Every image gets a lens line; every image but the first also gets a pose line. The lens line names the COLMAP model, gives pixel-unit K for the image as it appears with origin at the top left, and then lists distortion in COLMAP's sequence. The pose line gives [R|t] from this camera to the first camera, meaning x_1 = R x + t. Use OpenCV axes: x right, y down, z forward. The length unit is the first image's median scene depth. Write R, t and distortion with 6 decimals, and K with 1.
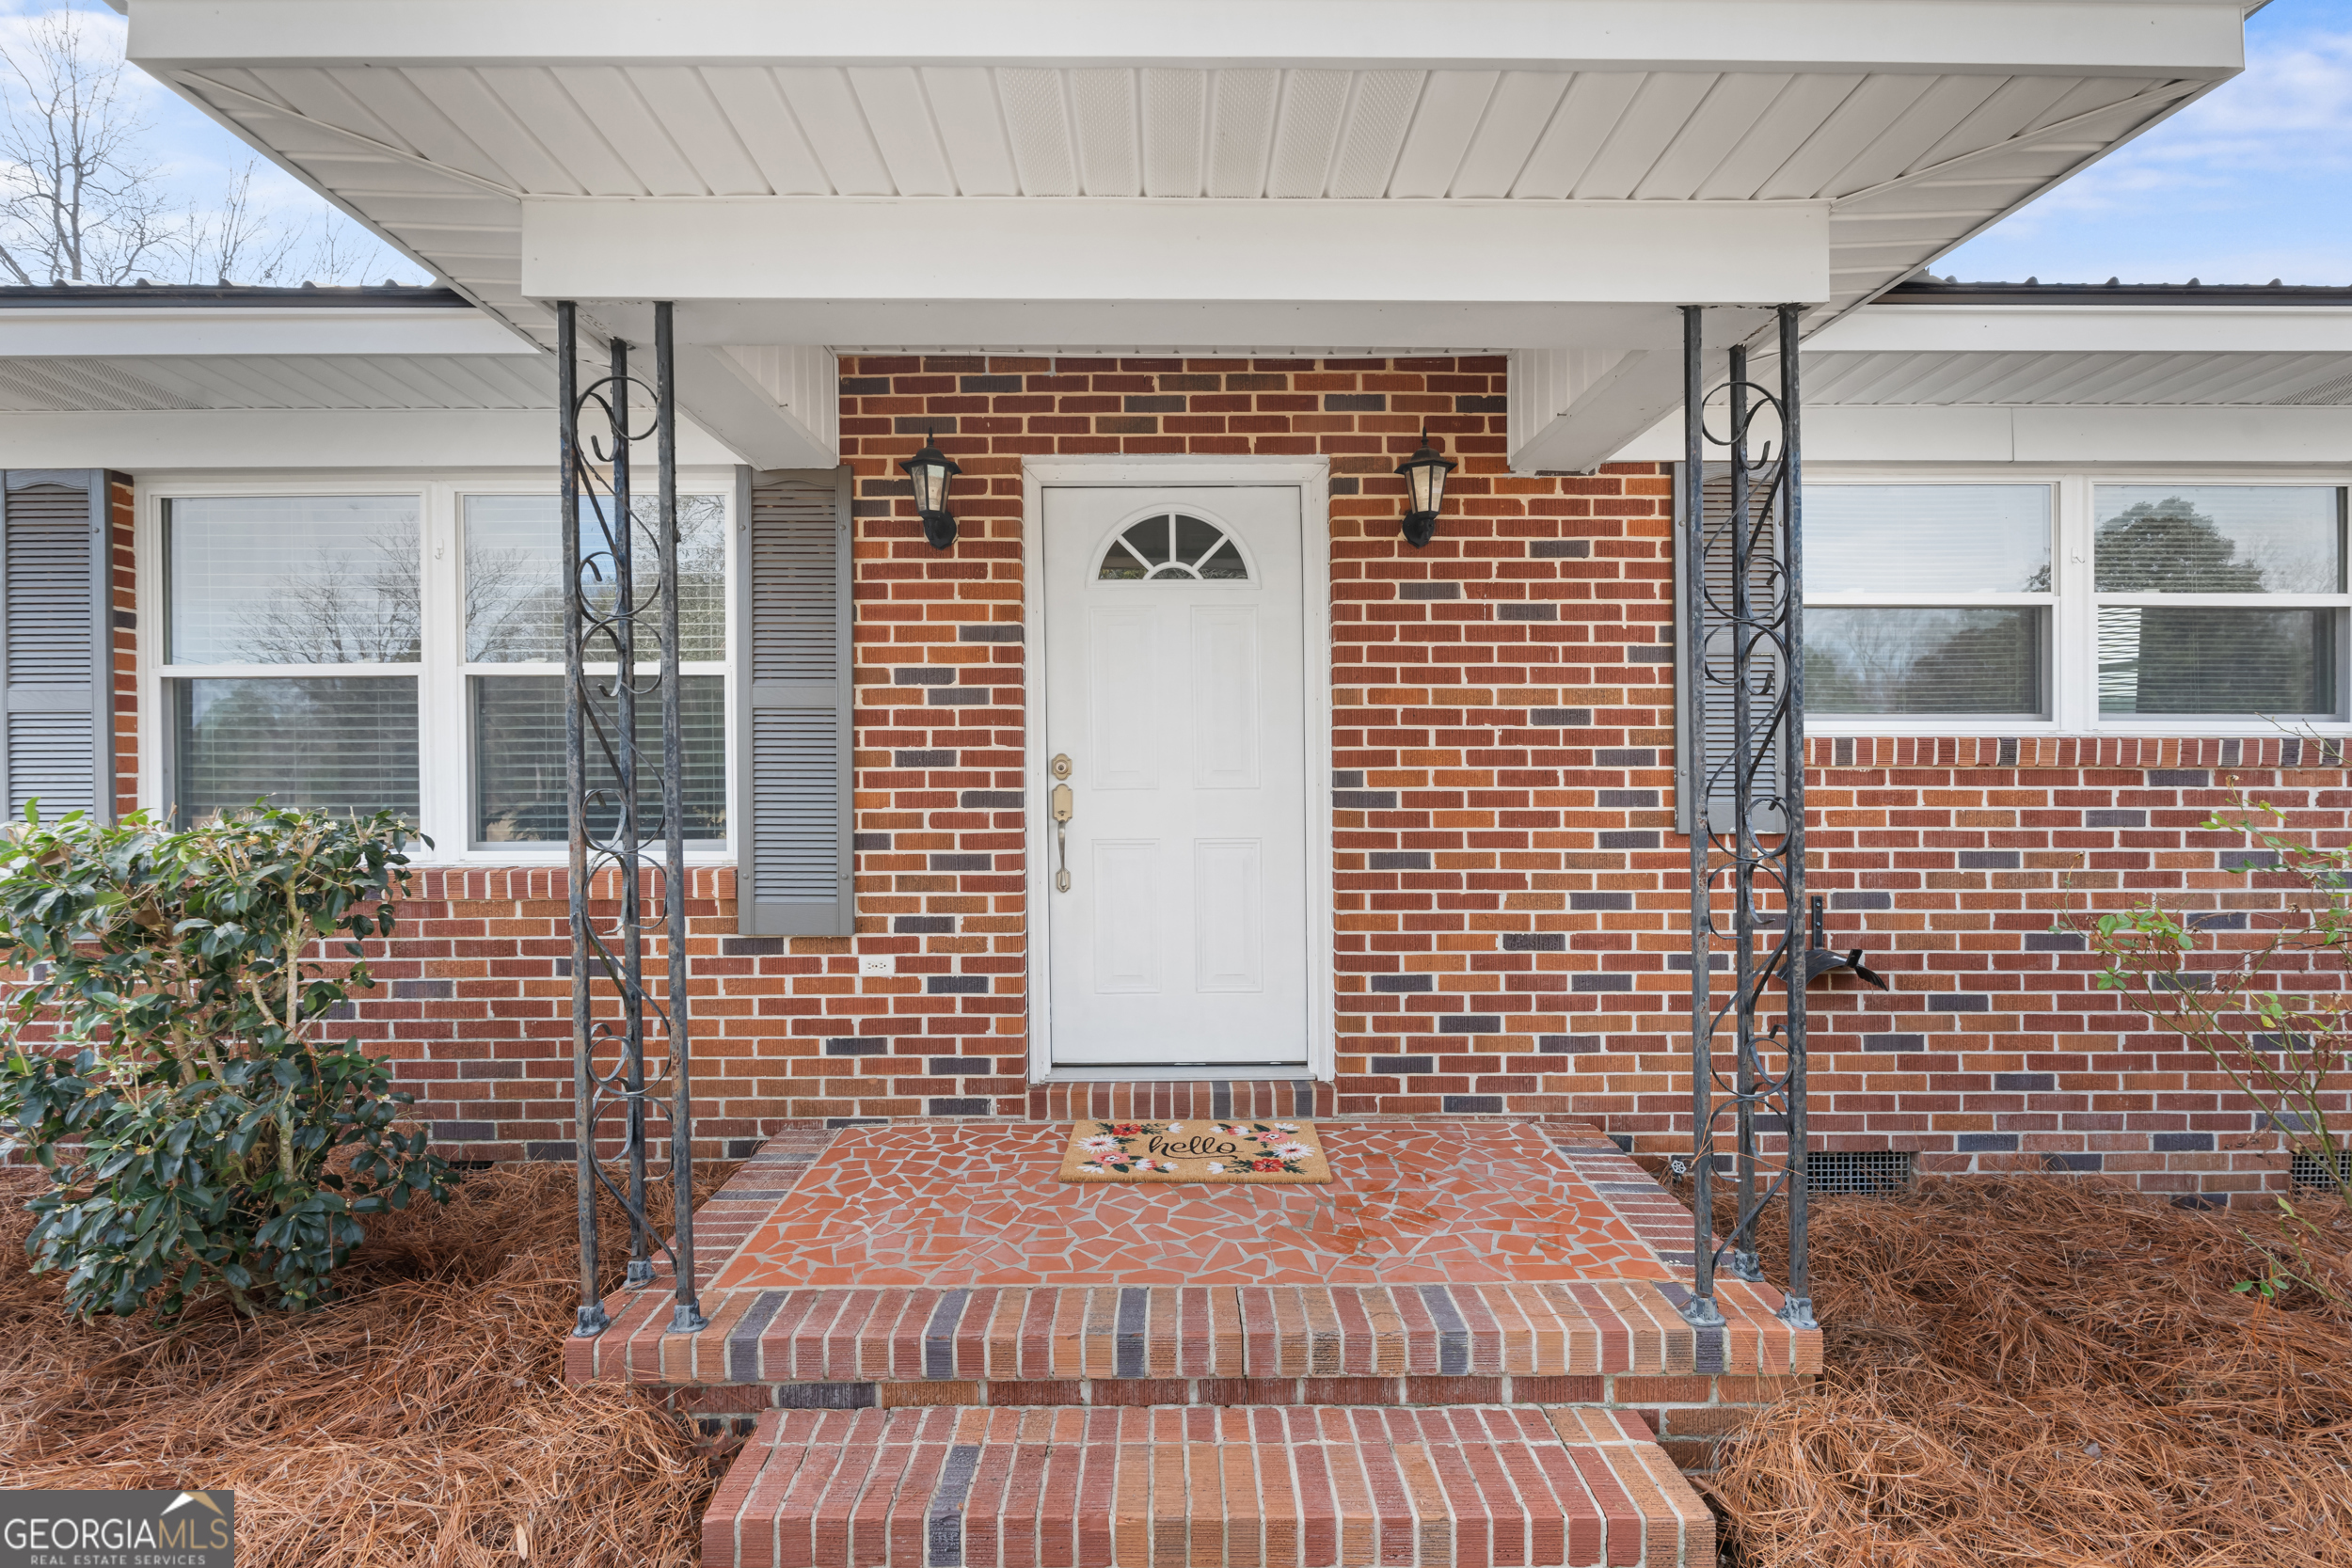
lens RADIAL K [[1022.8, 0, 1176.0], [0, 1022.8, 784.0], [0, 0, 1]] dist [-0.000179, -0.000052]
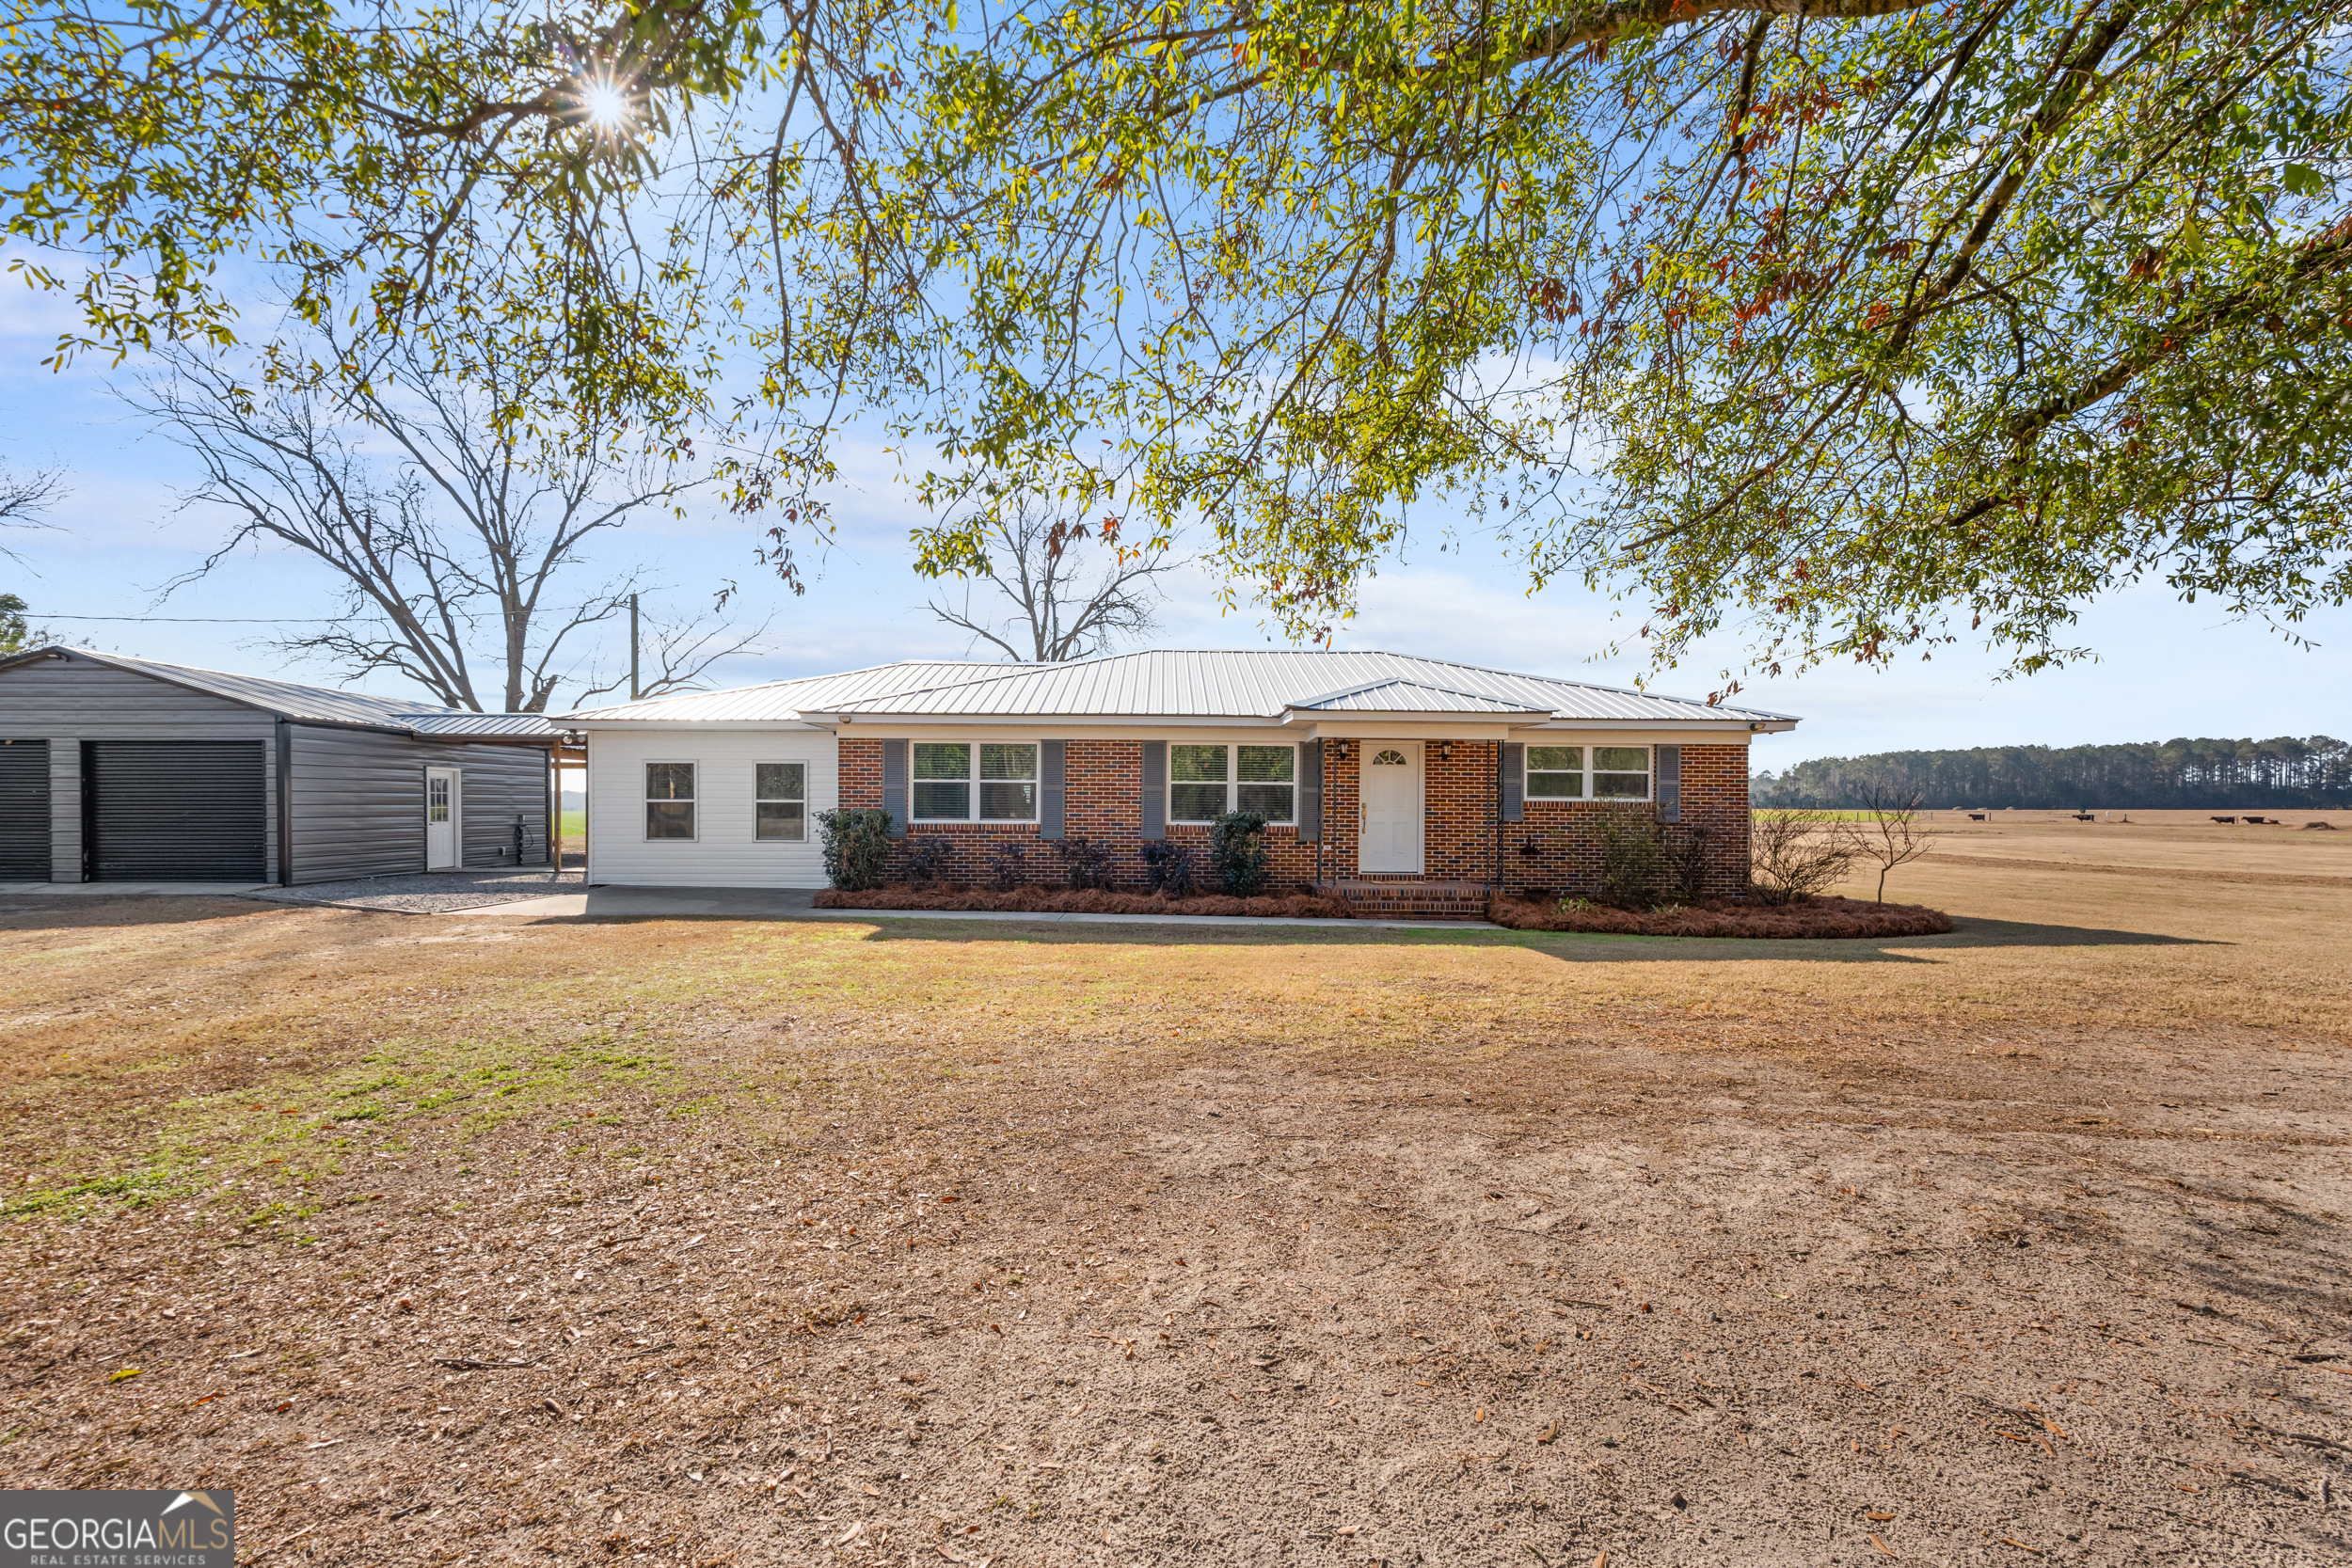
lens RADIAL K [[1022.8, 0, 1176.0], [0, 1022.8, 784.0], [0, 0, 1]] dist [-0.000179, -0.000052]
pose [[0.999591, 0.009726, 0.026896, -1.100264], [-0.009554, 0.999933, -0.006513, -0.075763], [-0.026958, 0.006253, 0.999617, -3.615872]]
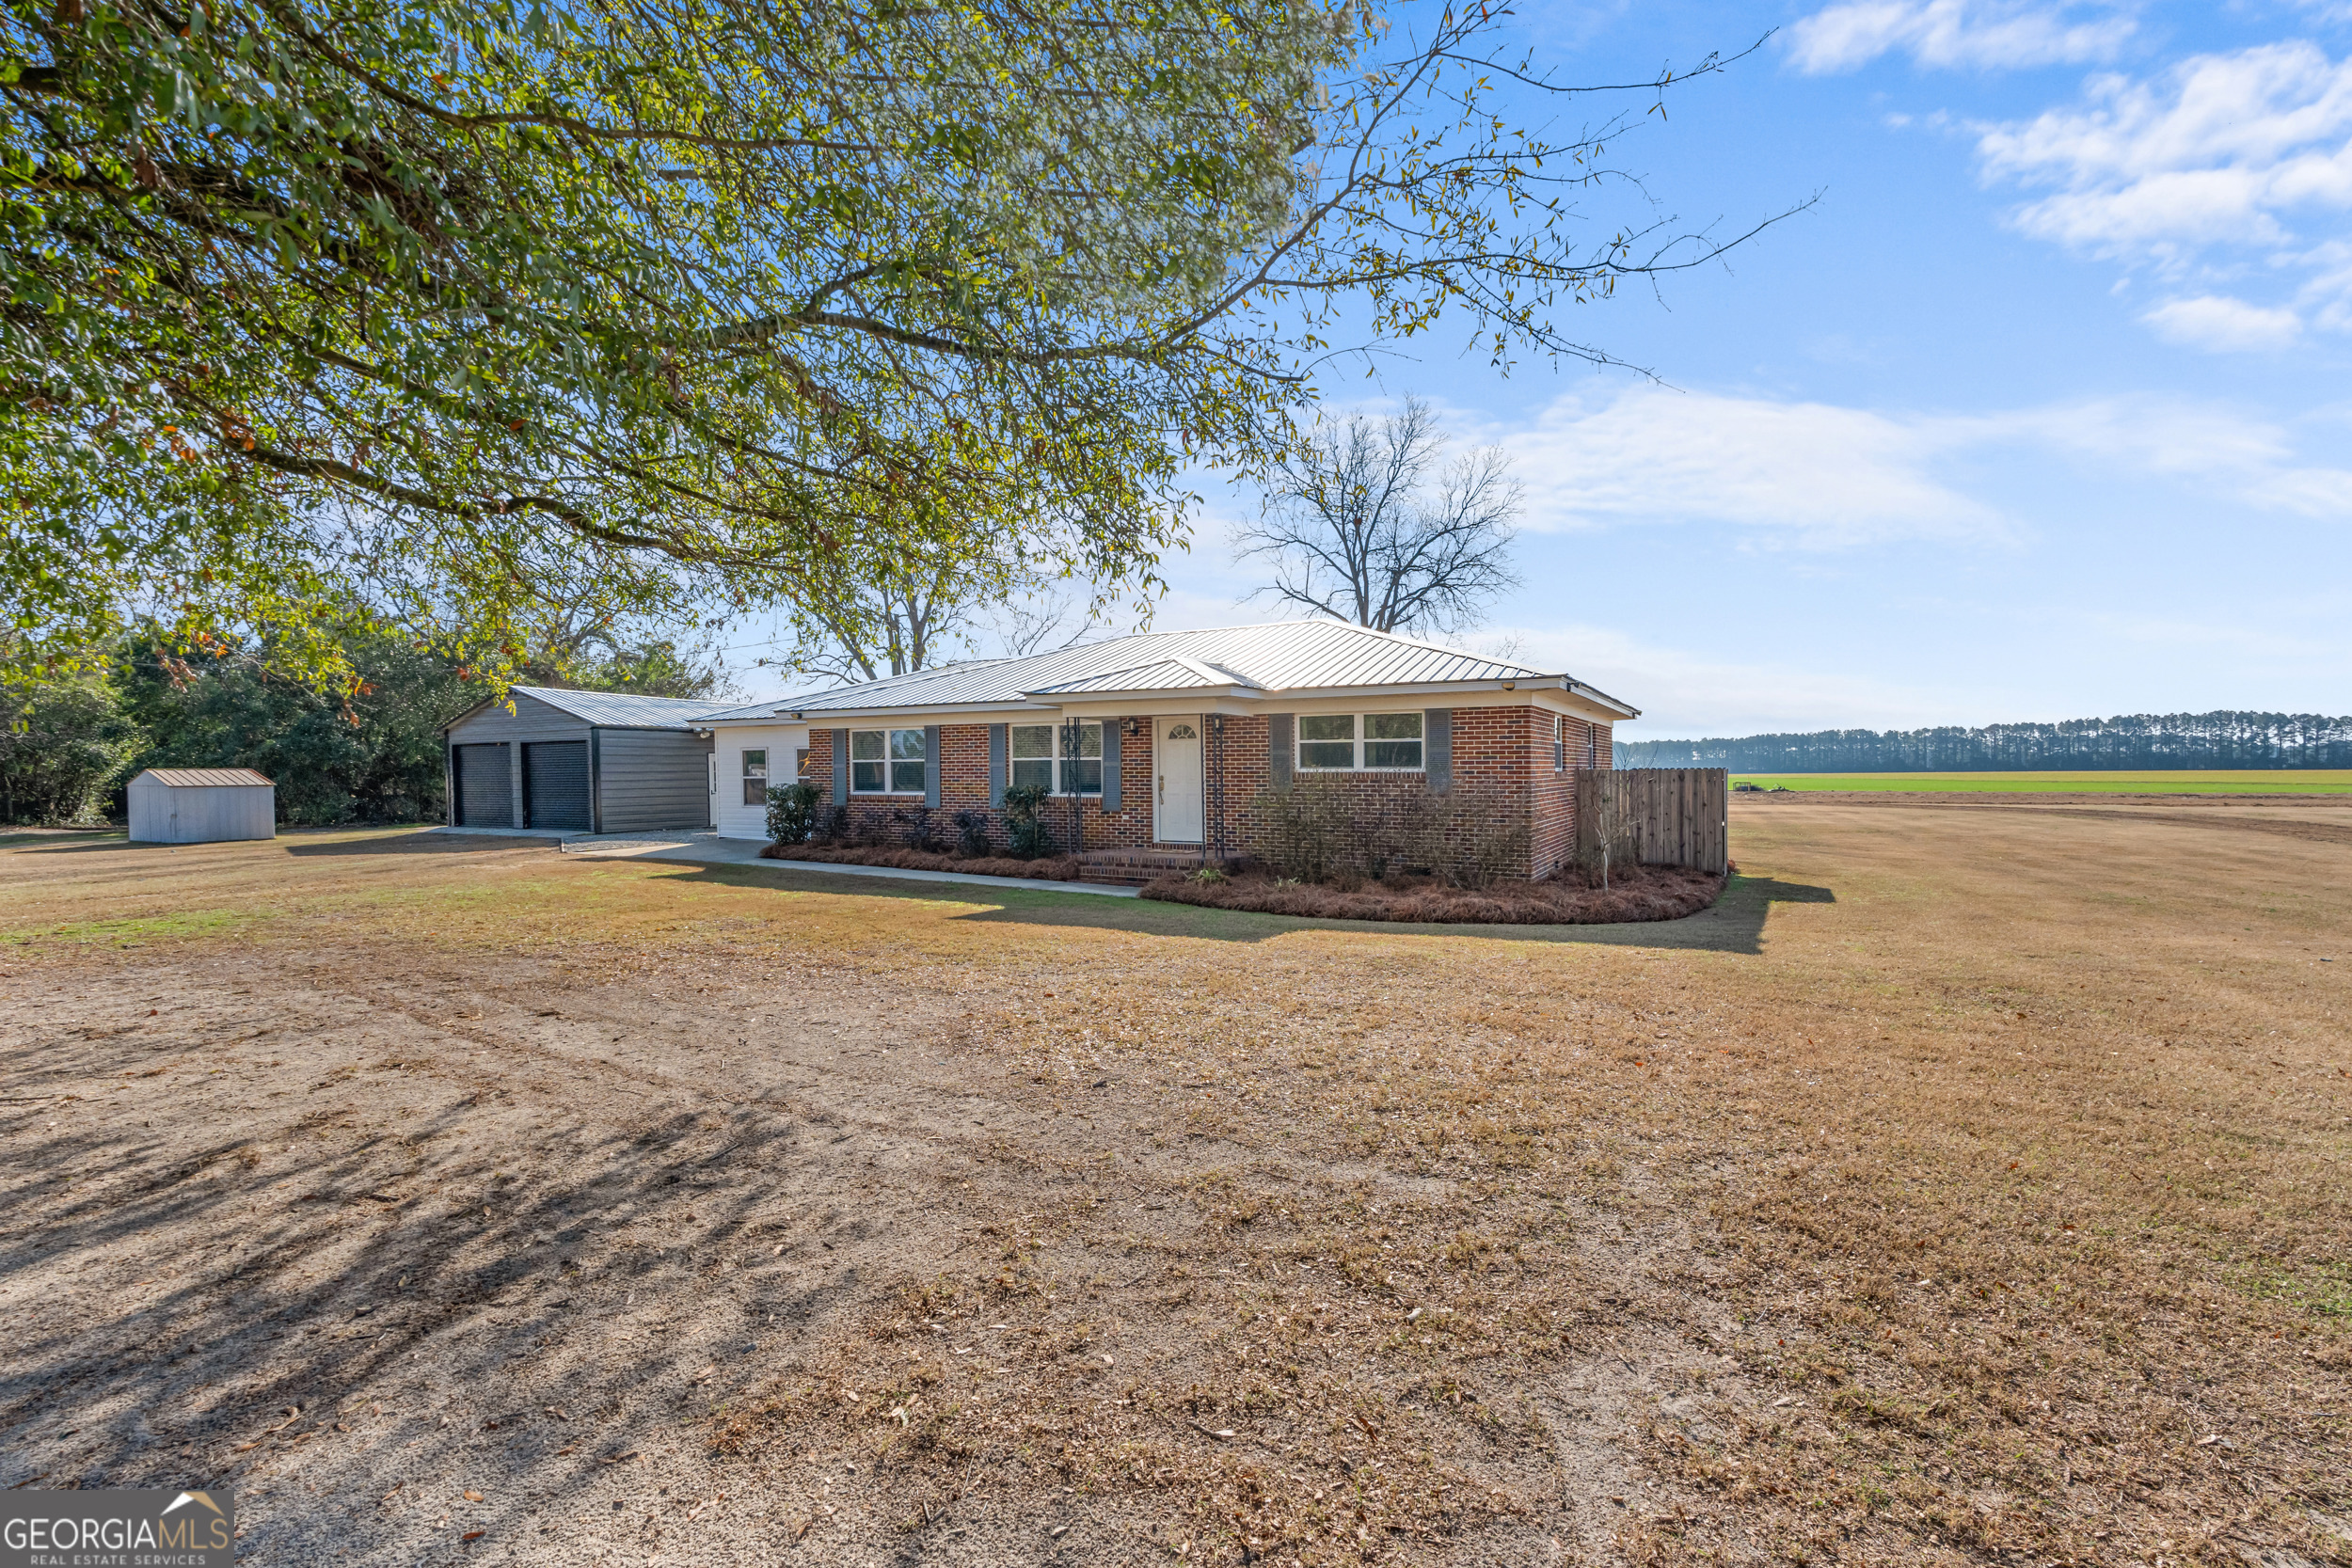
lens RADIAL K [[1022.8, 0, 1176.0], [0, 1022.8, 784.0], [0, 0, 1]] dist [-0.000179, -0.000052]
pose [[0.877423, 0.005458, -0.479687, 2.275355], [0.007052, 0.999680, 0.024275, -0.107721], [0.479666, -0.024682, 0.877104, -3.215581]]
